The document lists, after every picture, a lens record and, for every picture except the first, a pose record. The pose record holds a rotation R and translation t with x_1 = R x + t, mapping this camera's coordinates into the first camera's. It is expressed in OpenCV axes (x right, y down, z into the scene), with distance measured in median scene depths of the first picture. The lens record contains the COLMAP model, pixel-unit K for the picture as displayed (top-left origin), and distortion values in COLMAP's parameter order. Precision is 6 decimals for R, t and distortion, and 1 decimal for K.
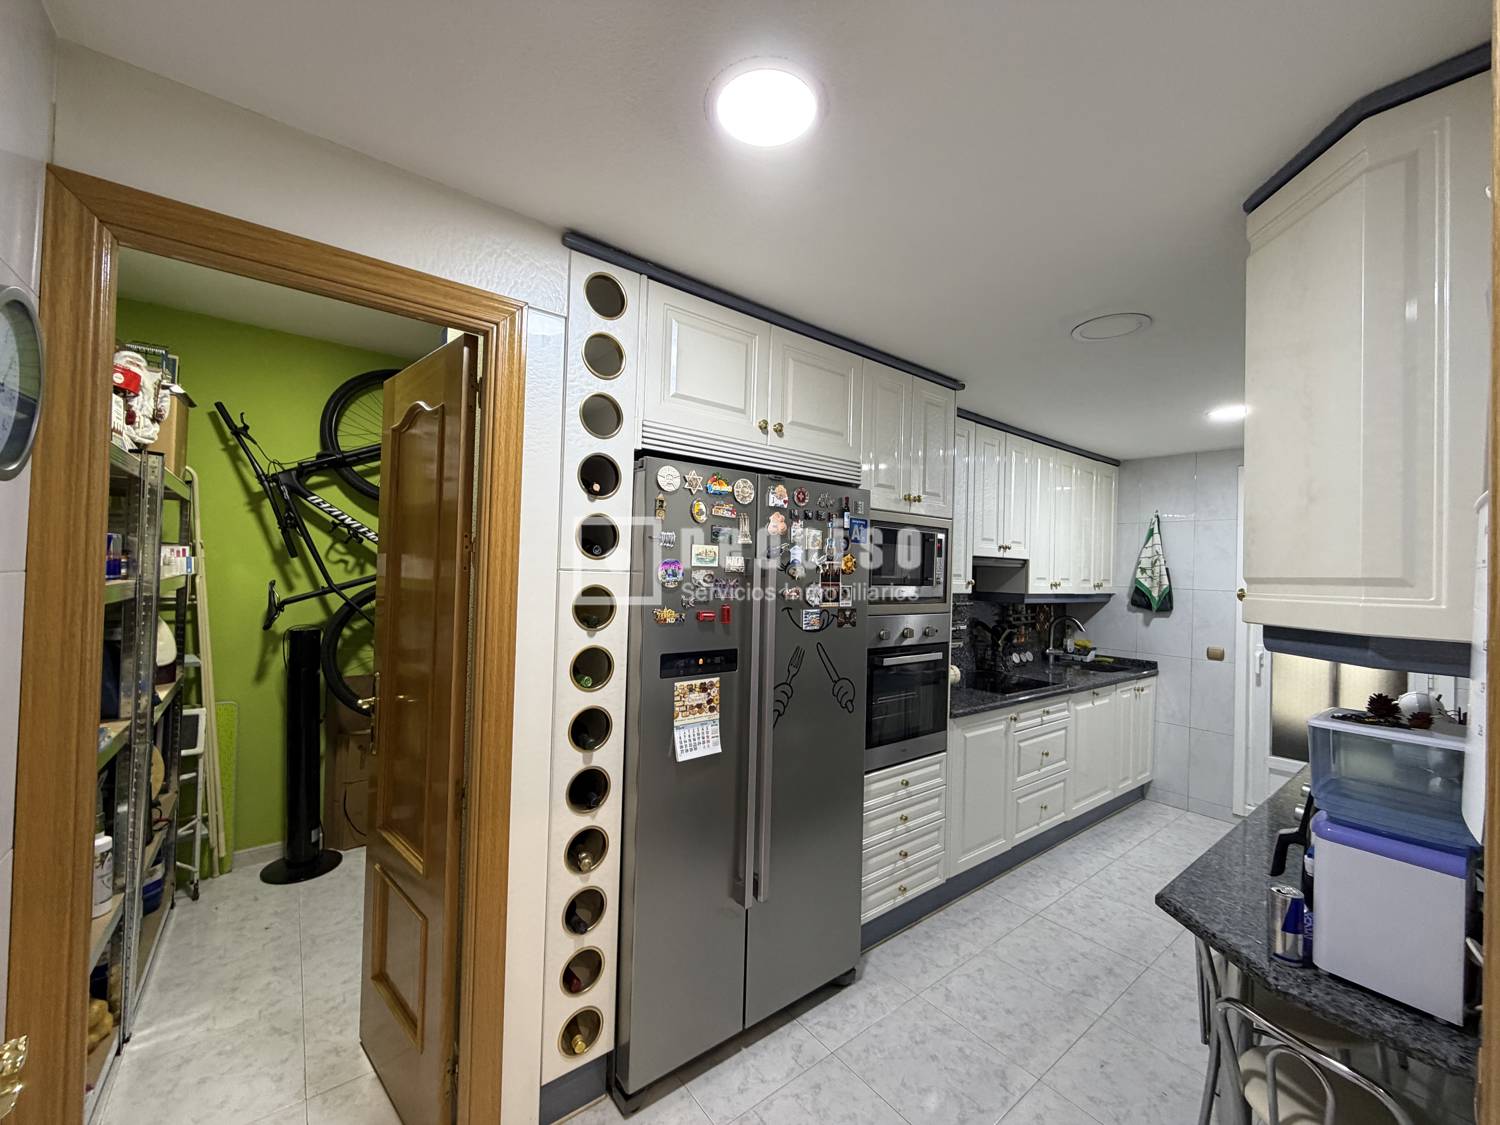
lens RADIAL K [[592.9, 0, 747.9], [0, 592.9, 561.2], [0, 0, 1]] dist [-0.001889, 0.000206]
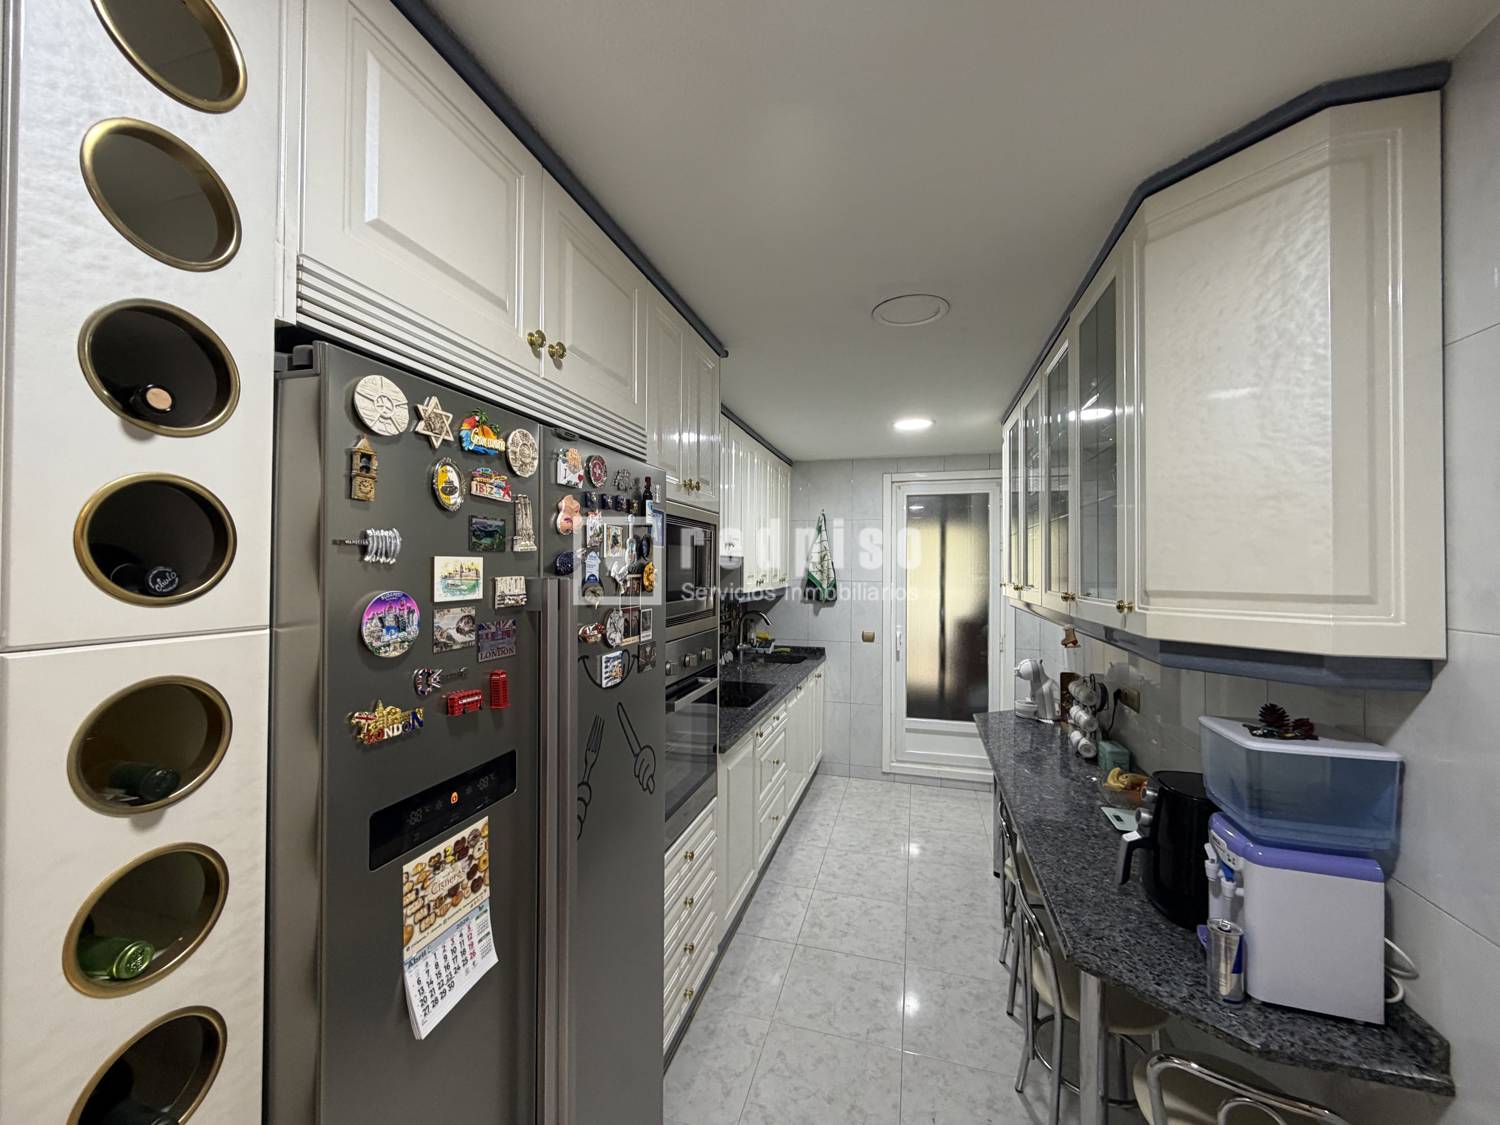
lens RADIAL K [[592.9, 0, 744.0], [0, 592.9, 562.3], [0, 0, 1]] dist [-0.001889, 0.000206]
pose [[0.809298, -0.018845, 0.587096, -0.144986], [0.007239, 0.999729, 0.022110, -0.027194], [-0.587354, -0.013644, 0.809215, 0.409524]]
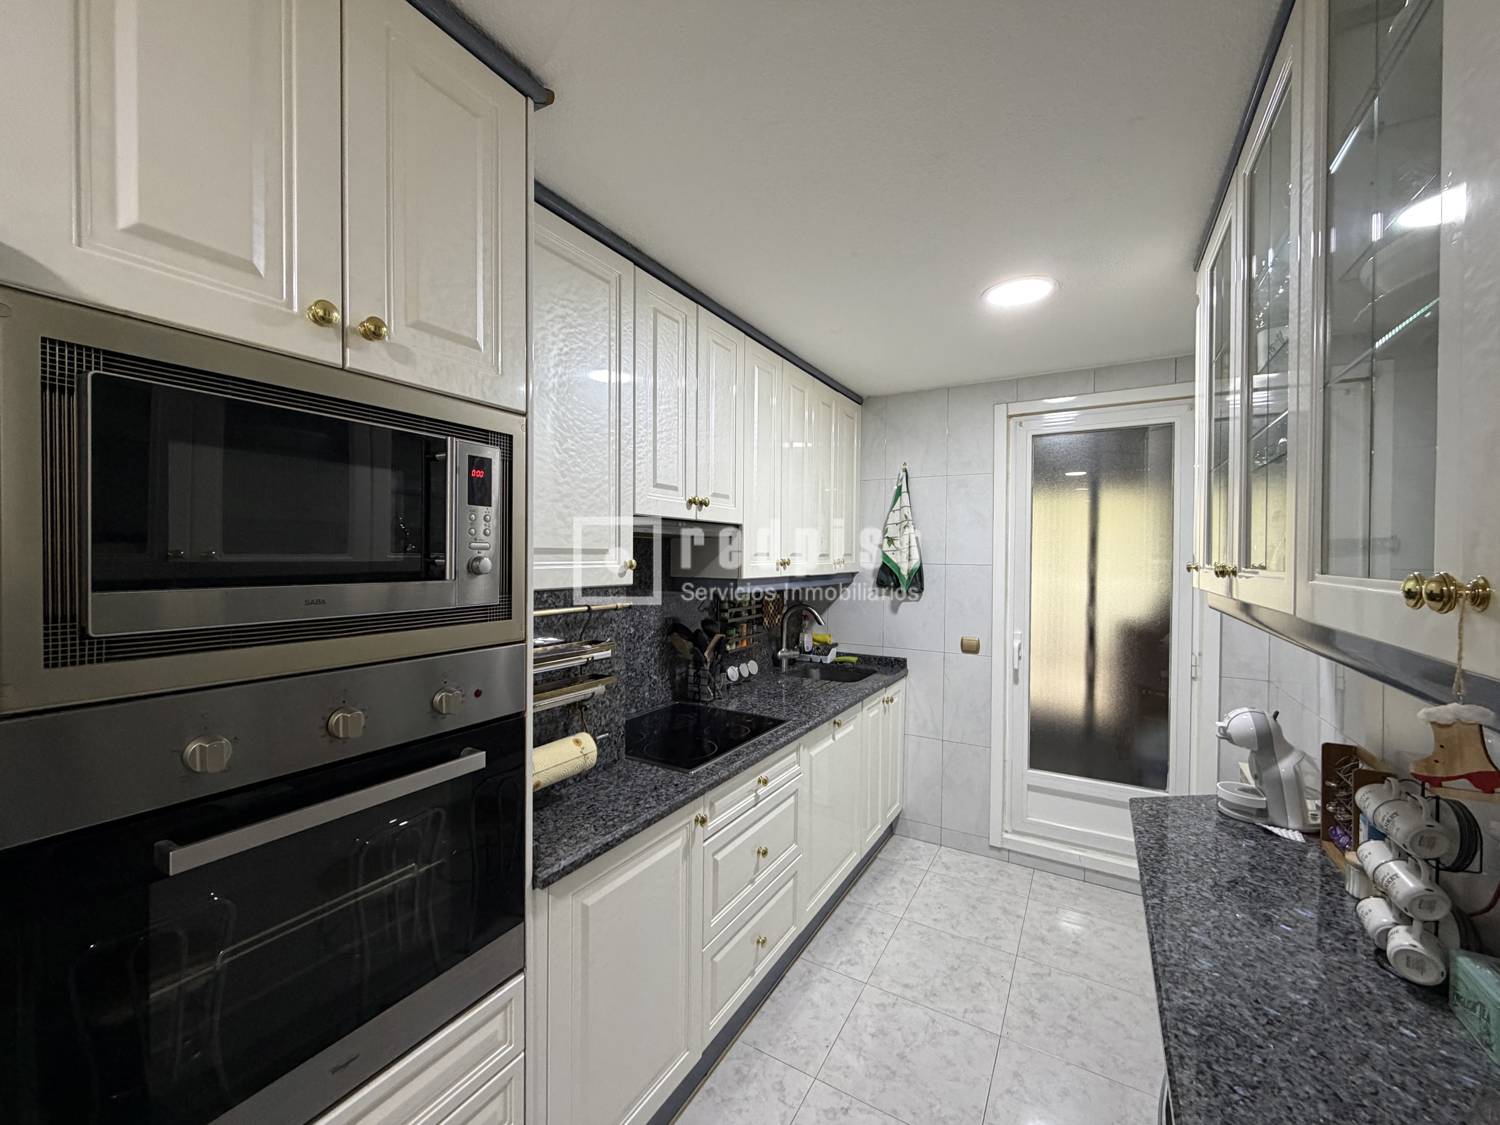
lens RADIAL K [[592.9, 0, 746.2], [0, 592.9, 562.7], [0, 0, 1]] dist [-0.001889, 0.000206]
pose [[0.929930, -0.027774, 0.366685, 0.435981], [0.014589, 0.999145, 0.038682, 0.023811], [-0.367446, -0.030622, 0.929541, 0.729941]]
